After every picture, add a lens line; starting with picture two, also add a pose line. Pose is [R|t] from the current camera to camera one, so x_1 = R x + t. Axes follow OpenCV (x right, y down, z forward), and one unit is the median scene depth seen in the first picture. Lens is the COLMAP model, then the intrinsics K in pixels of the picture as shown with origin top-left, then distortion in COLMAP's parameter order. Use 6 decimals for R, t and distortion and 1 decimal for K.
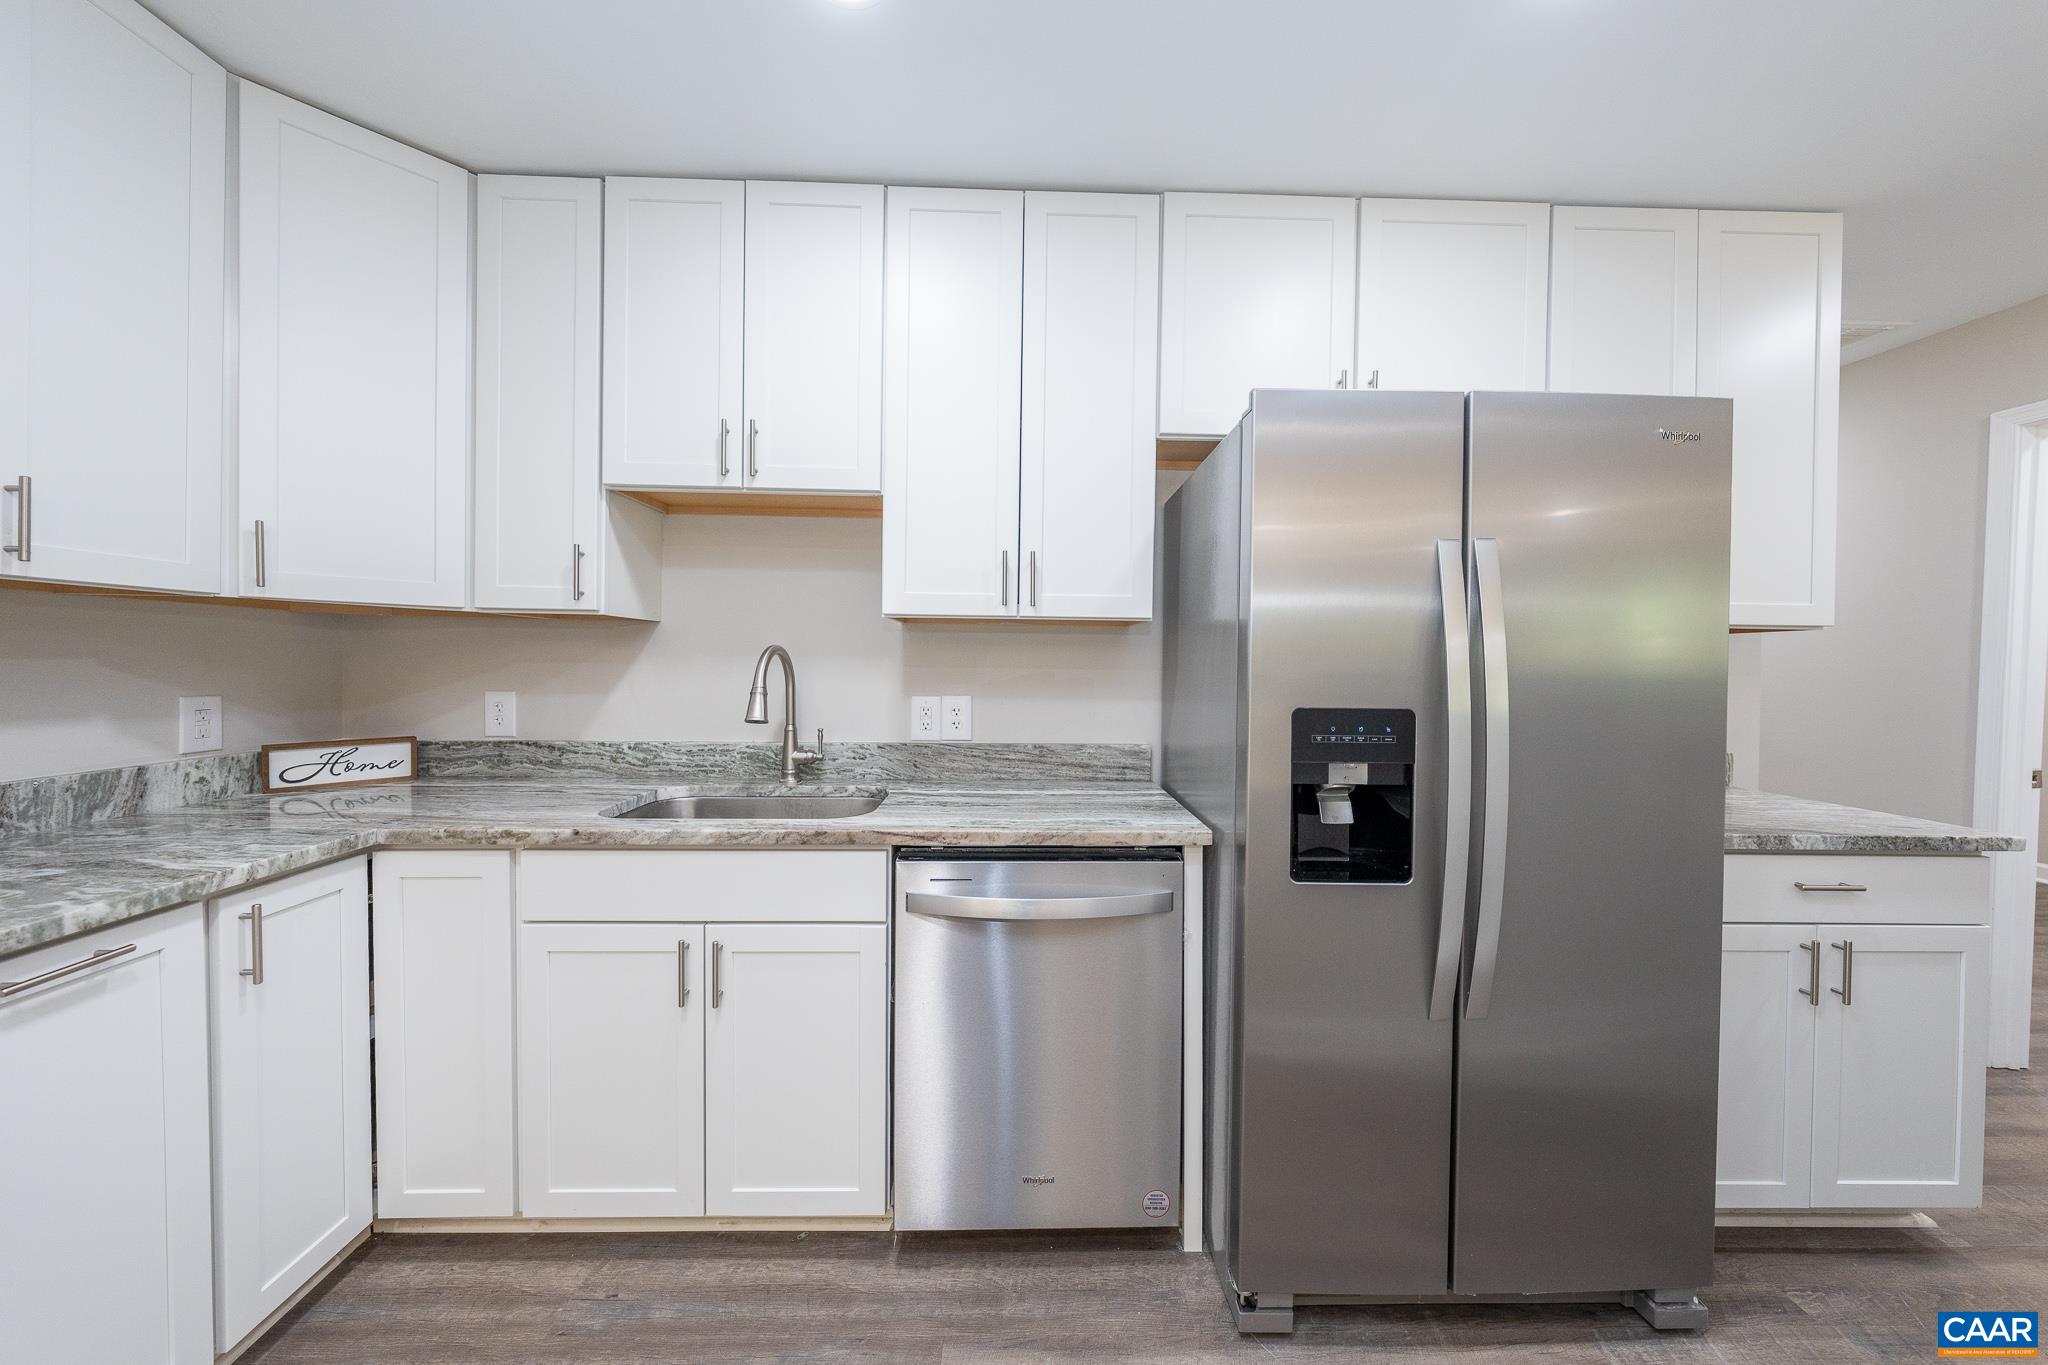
lens RADIAL K [[716.0, 0, 1026.4], [0, 716.0, 670.1], [0, 0, 1]] dist [-0.008009, 0.001942]
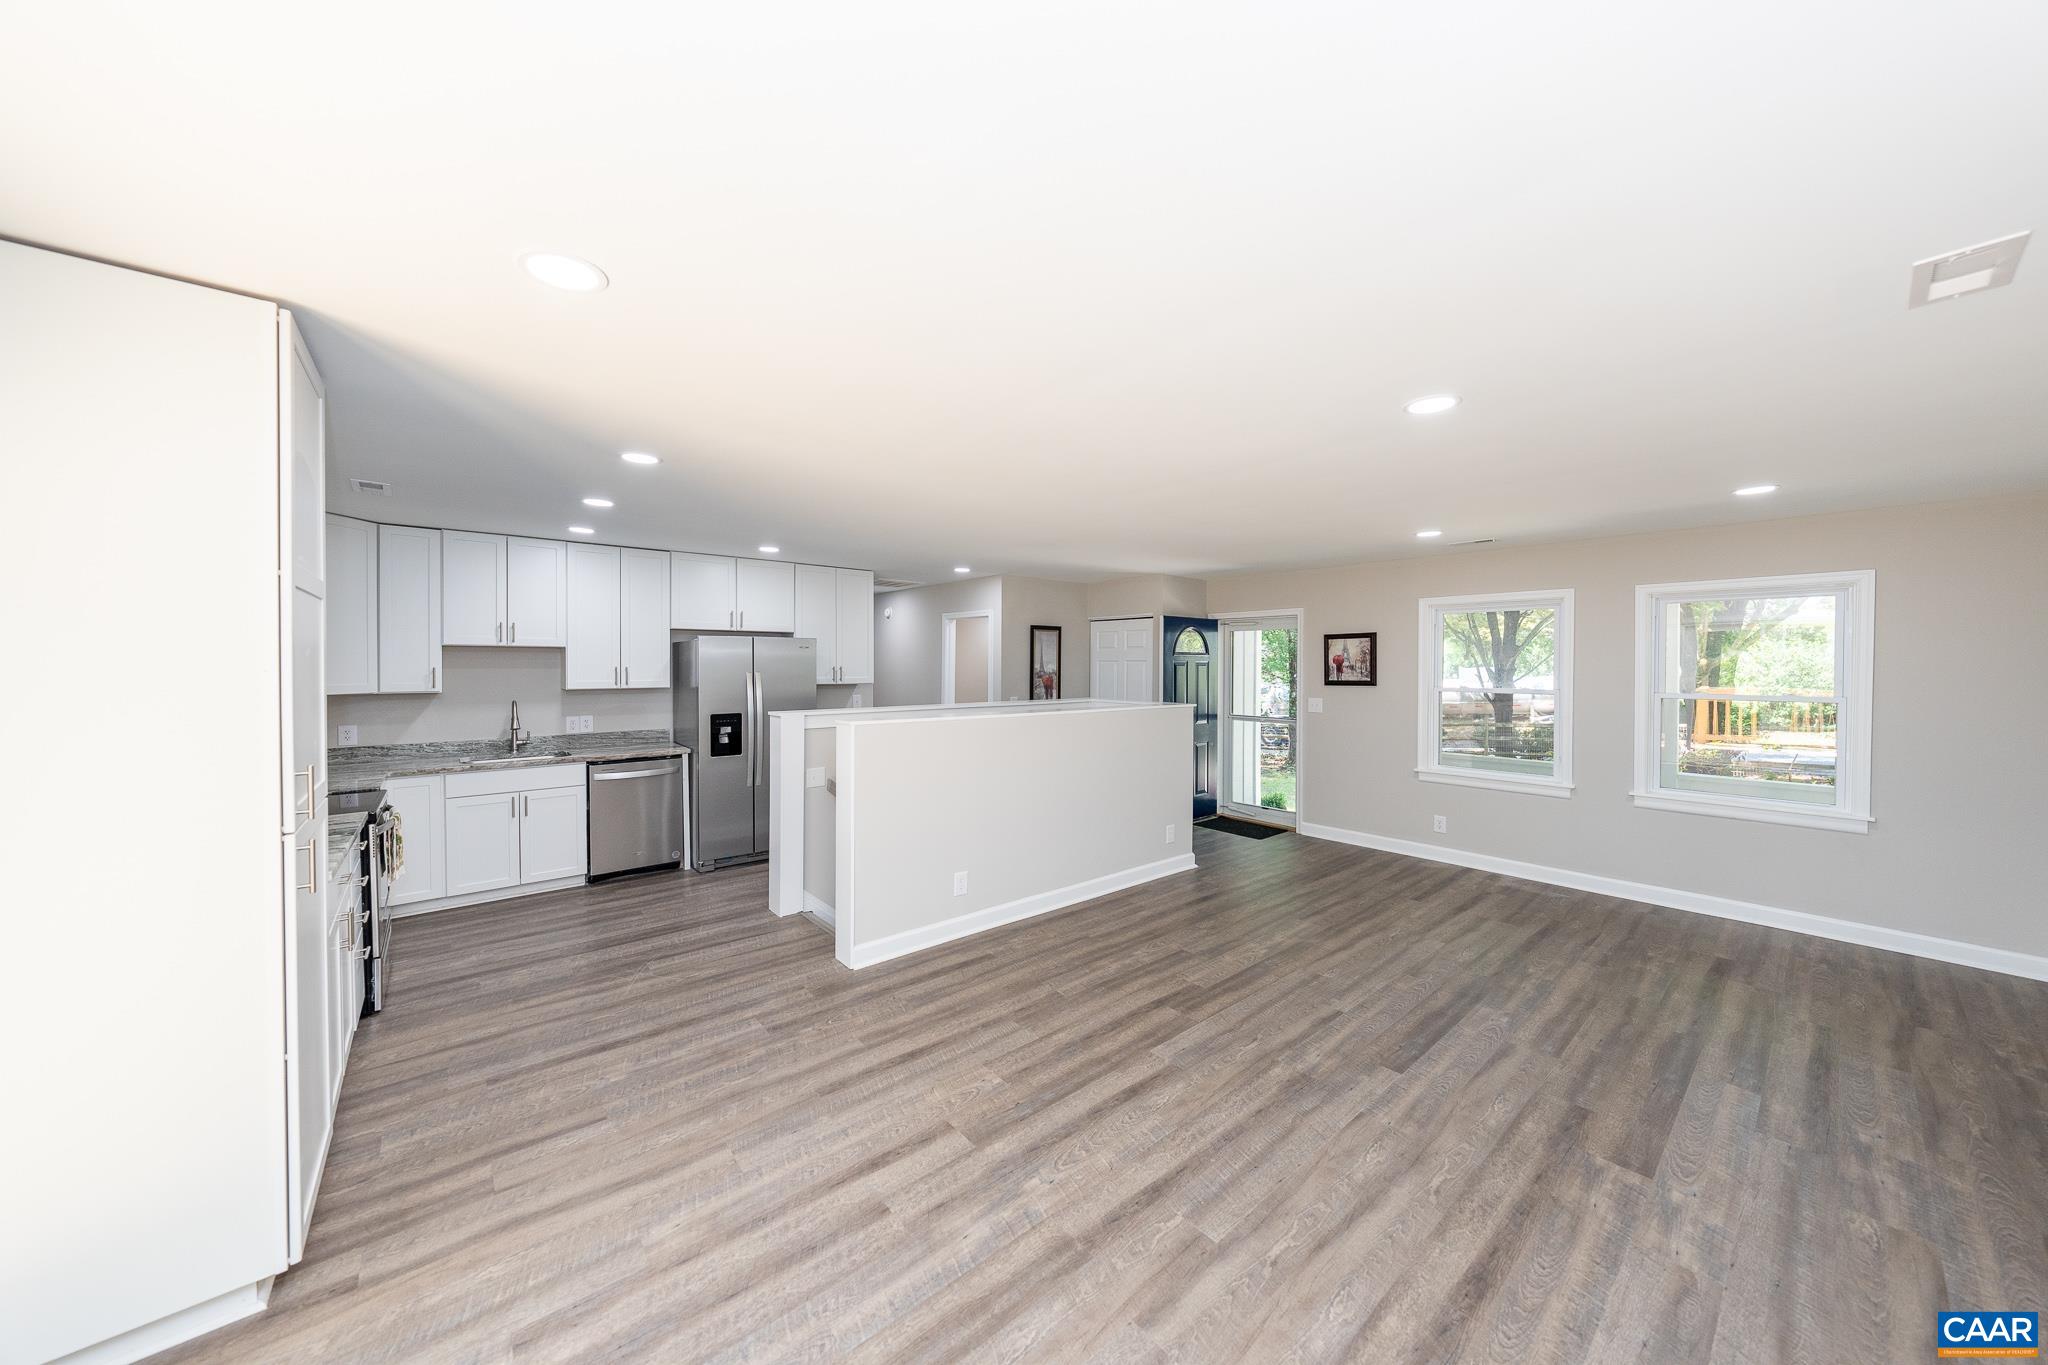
lens RADIAL K [[716.0, 0, 1026.4], [0, 716.0, 670.1], [0, 0, 1]] dist [-0.008009, 0.001942]
pose [[0.786999, -0.017637, 0.616702, -0.520990], [0.017655, 0.999826, 0.006064, -0.138893], [-0.616701, 0.006116, 0.787174, -2.421397]]
